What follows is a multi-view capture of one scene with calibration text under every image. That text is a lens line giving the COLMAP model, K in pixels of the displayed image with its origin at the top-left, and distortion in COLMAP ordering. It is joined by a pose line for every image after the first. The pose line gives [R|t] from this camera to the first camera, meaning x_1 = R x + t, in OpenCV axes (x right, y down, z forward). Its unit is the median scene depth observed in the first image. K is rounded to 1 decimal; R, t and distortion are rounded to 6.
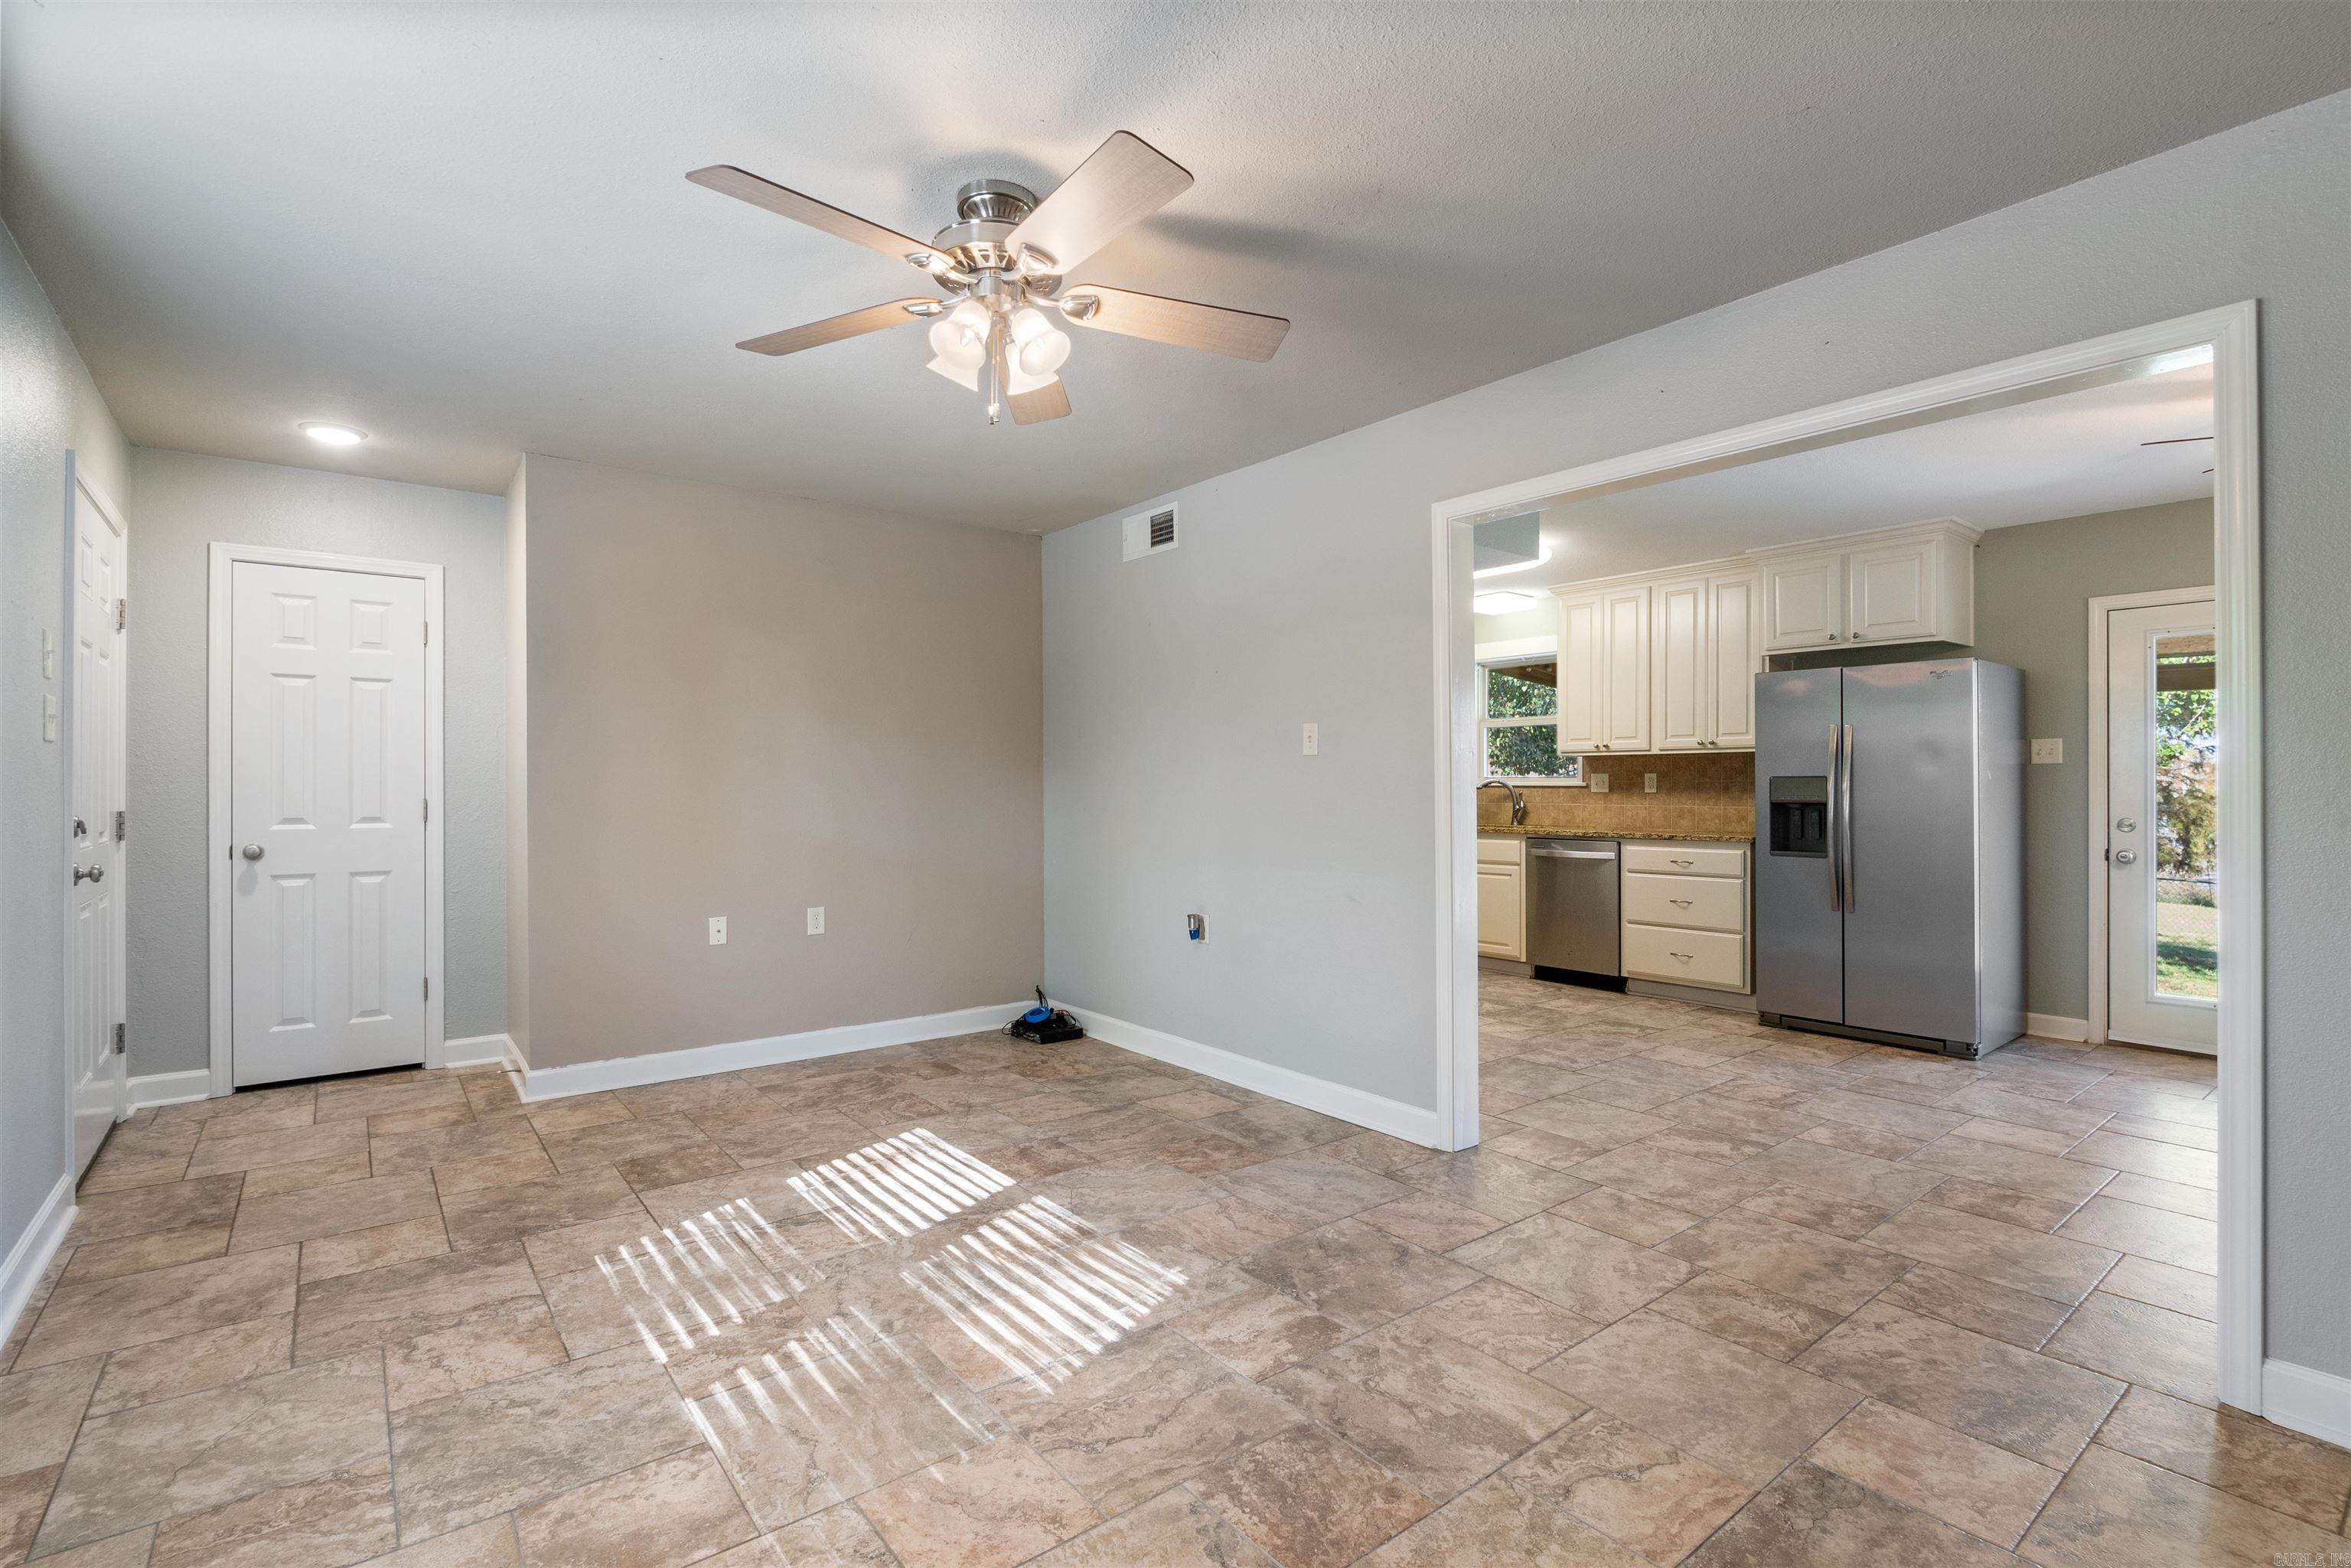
lens RADIAL K [[1098.8, 0, 1175.5], [0, 1098.8, 784.0], [0, 0, 1]] dist [-0.000064, 0.000029]
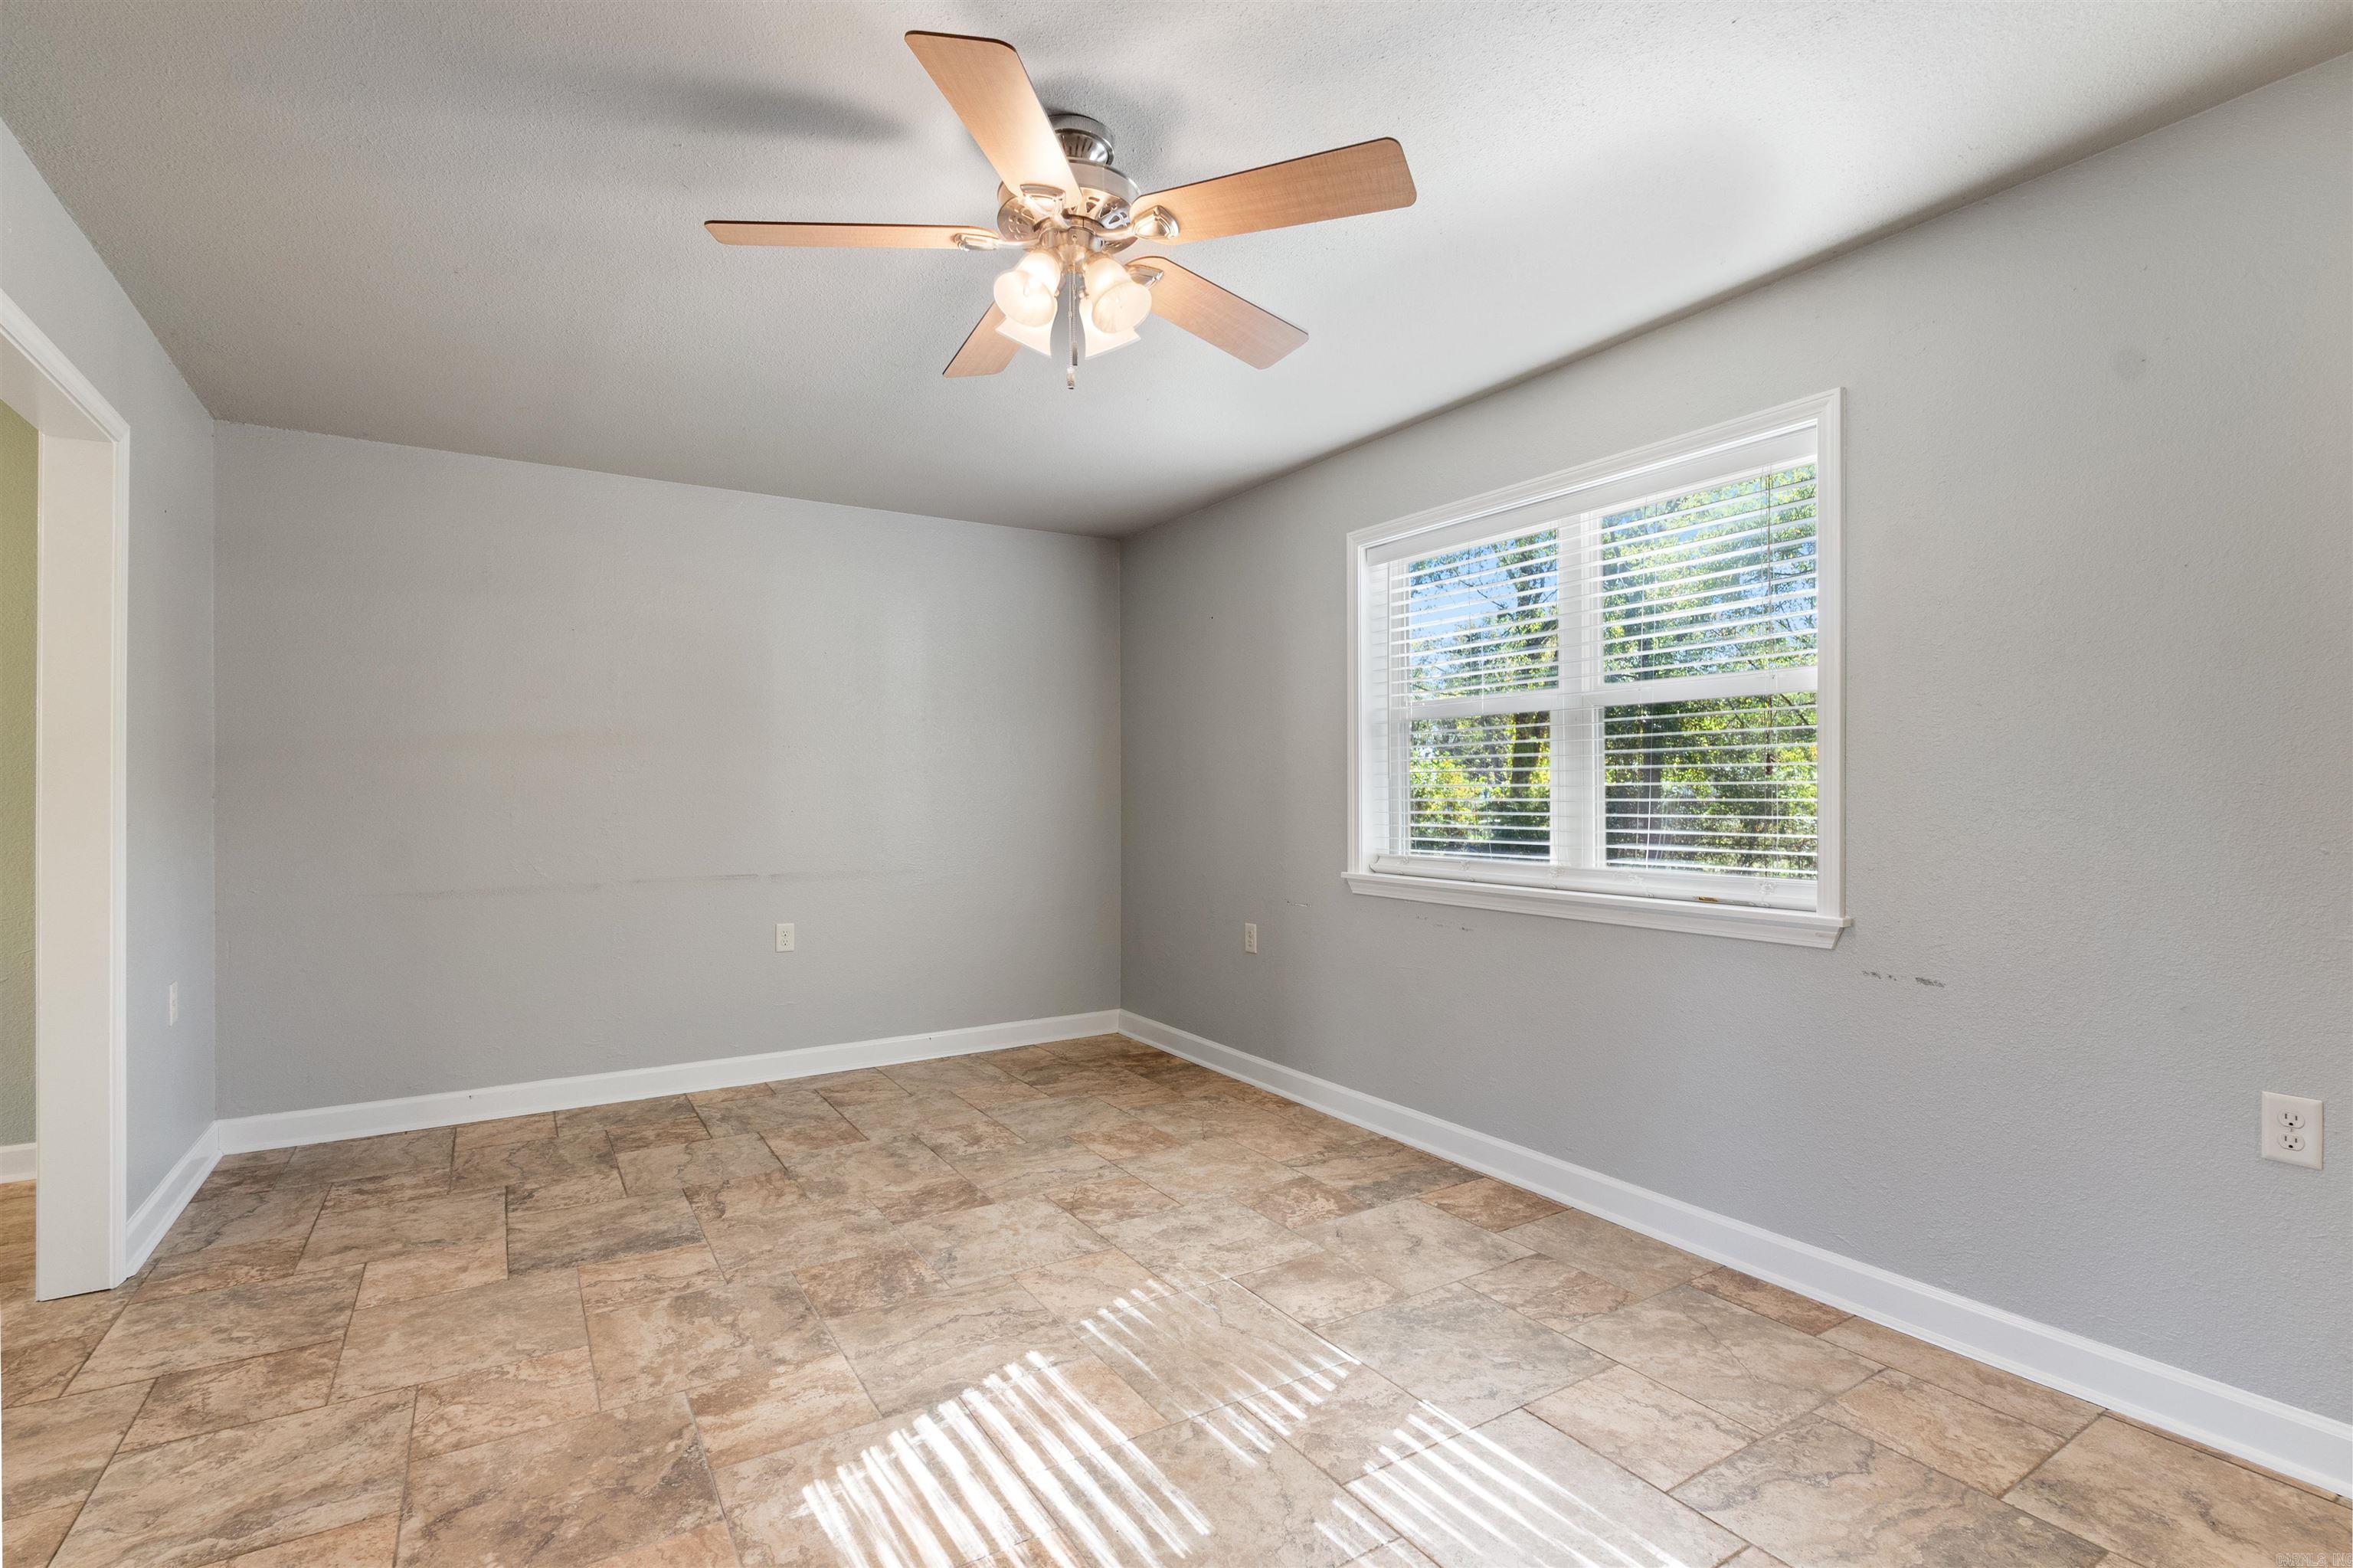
lens RADIAL K [[1099.8, 0, 1176.5], [0, 1099.8, 784.0], [0, 0, 1]] dist [-0.000064, 0.000029]
pose [[-0.995014, 0.001951, 0.099712, -0.350466], [0.000587, 0.999906, -0.013707, 0.004289], [-0.099730, -0.013580, -0.994922, 1.964875]]
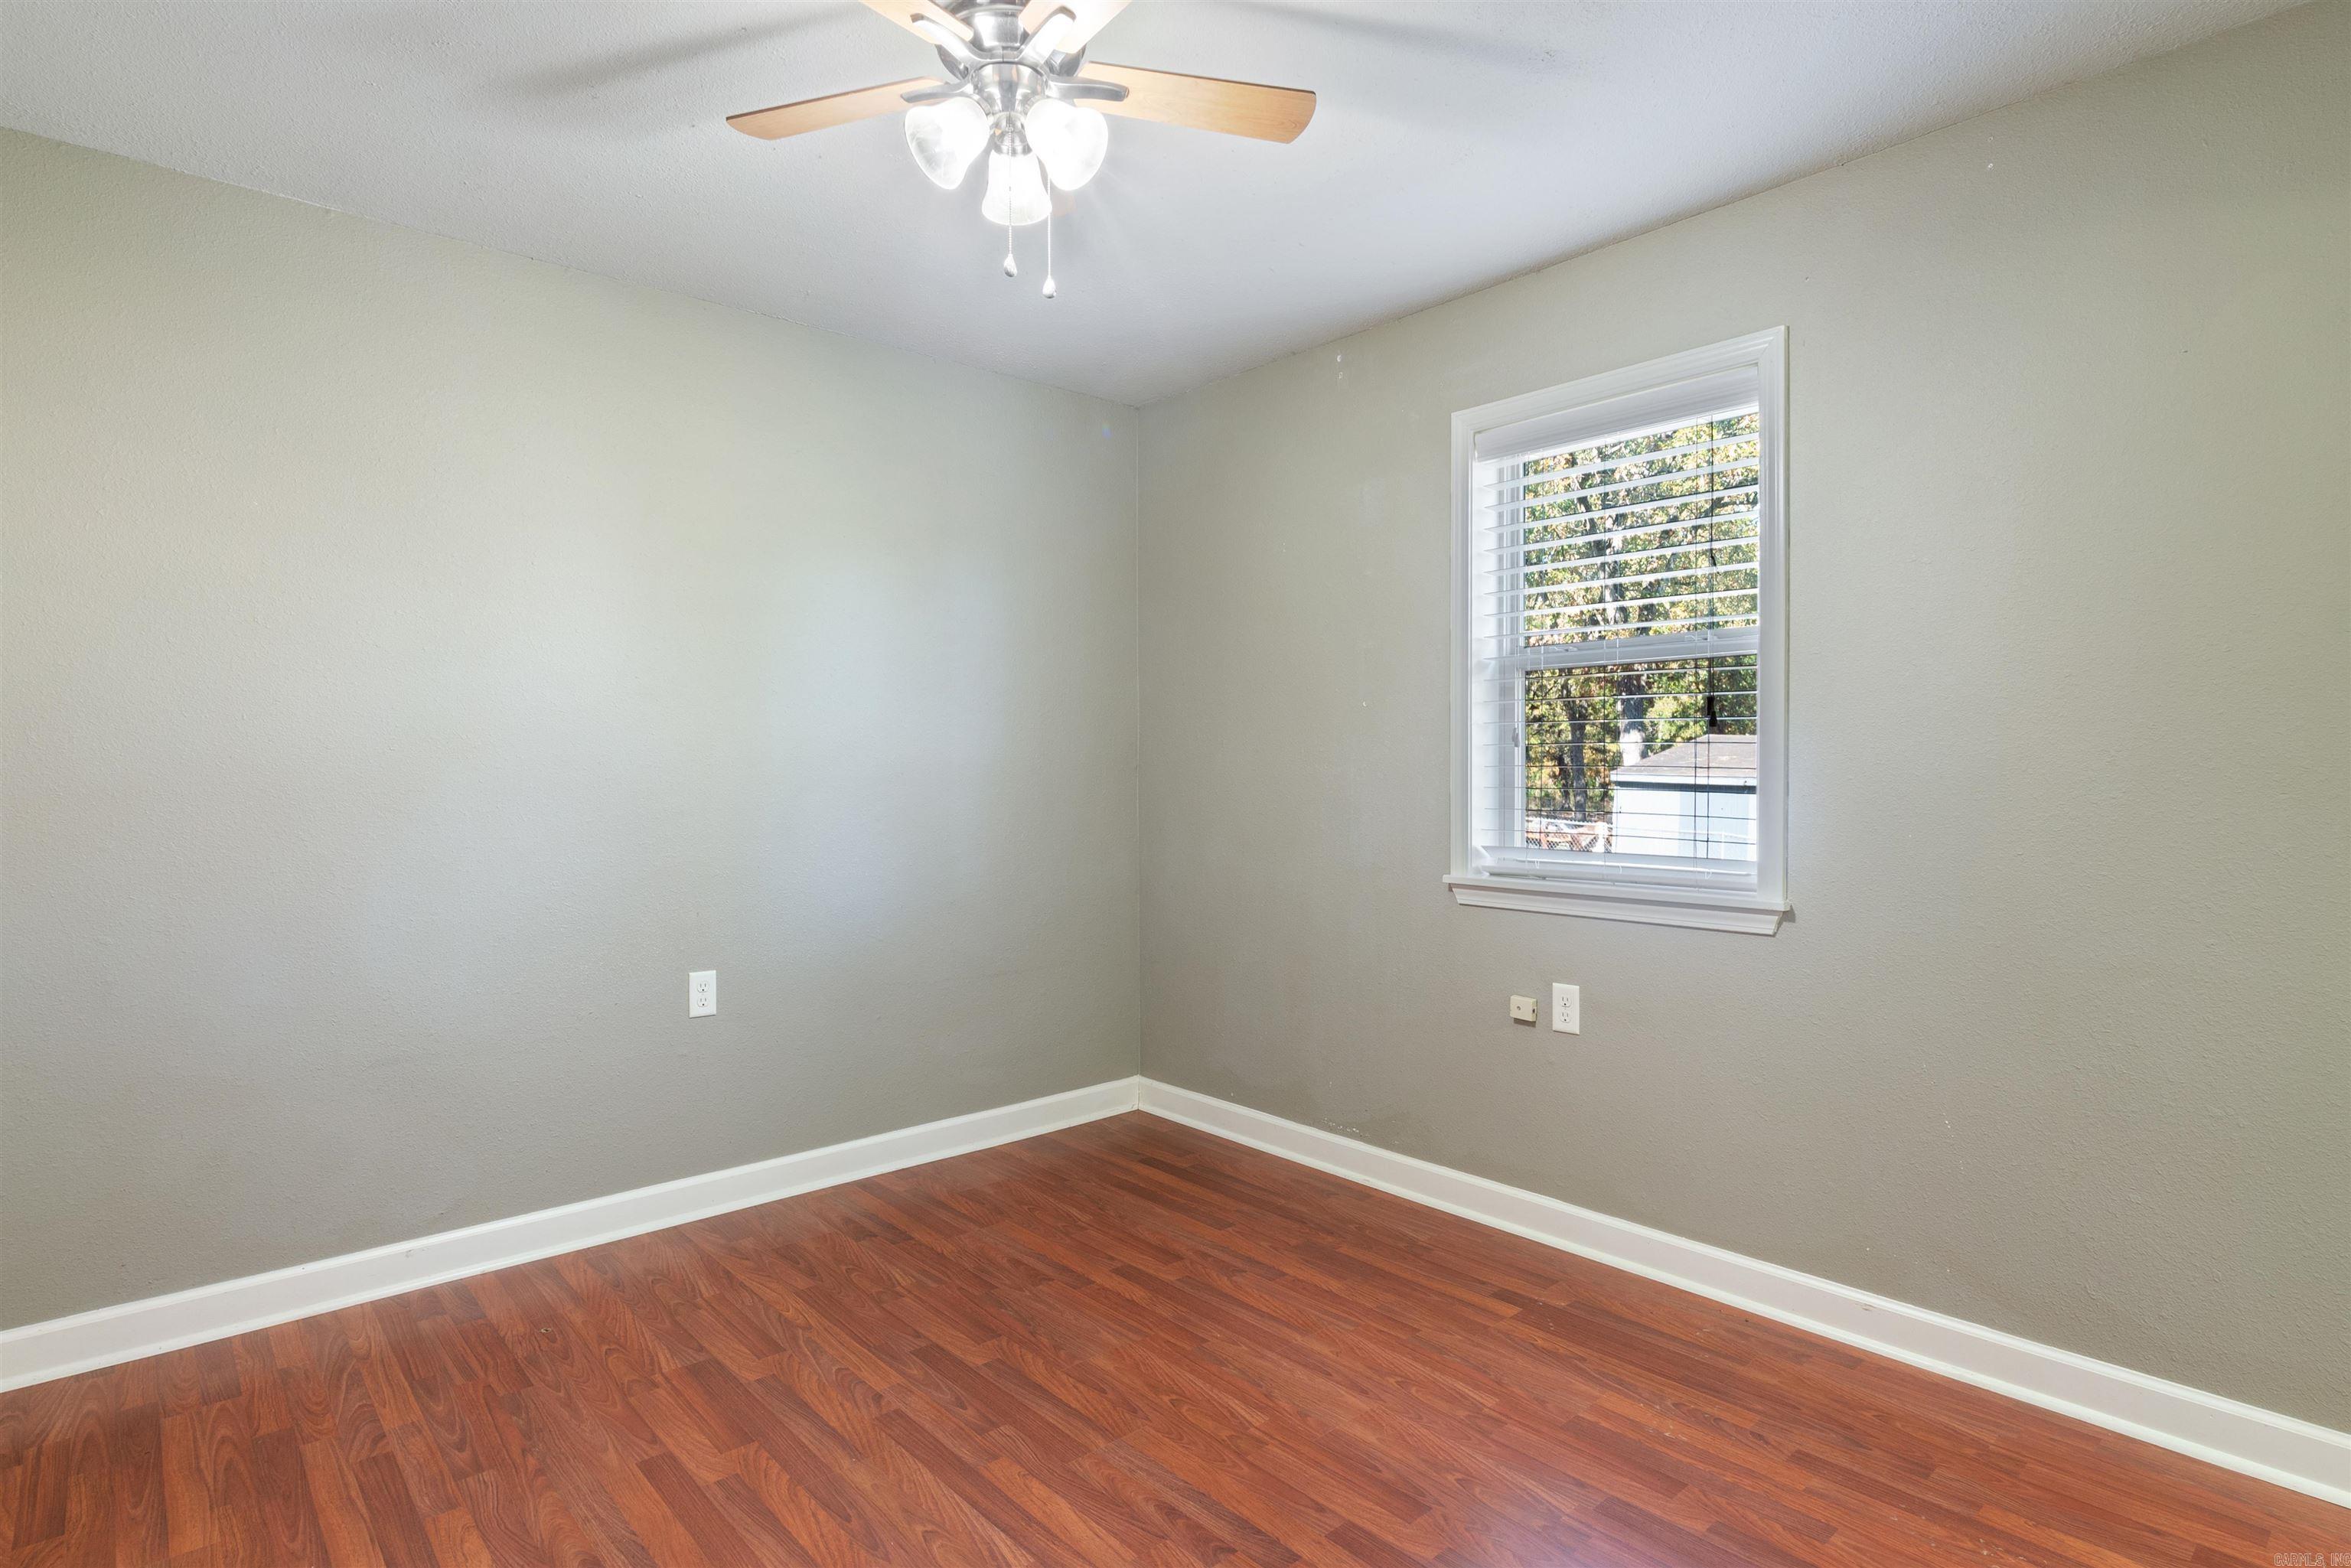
lens RADIAL K [[1197.1, 0, 1172.3], [0, 1197.1, 772.0], [0, 0, 1]] dist [-0.001853, 0.000001]
pose [[-0.998856, 0.008262, -0.047105, -0.270873], [0.008513, 0.999951, -0.005131, 0.004521], [0.047060, -0.005526, -0.998877, 1.858338]]
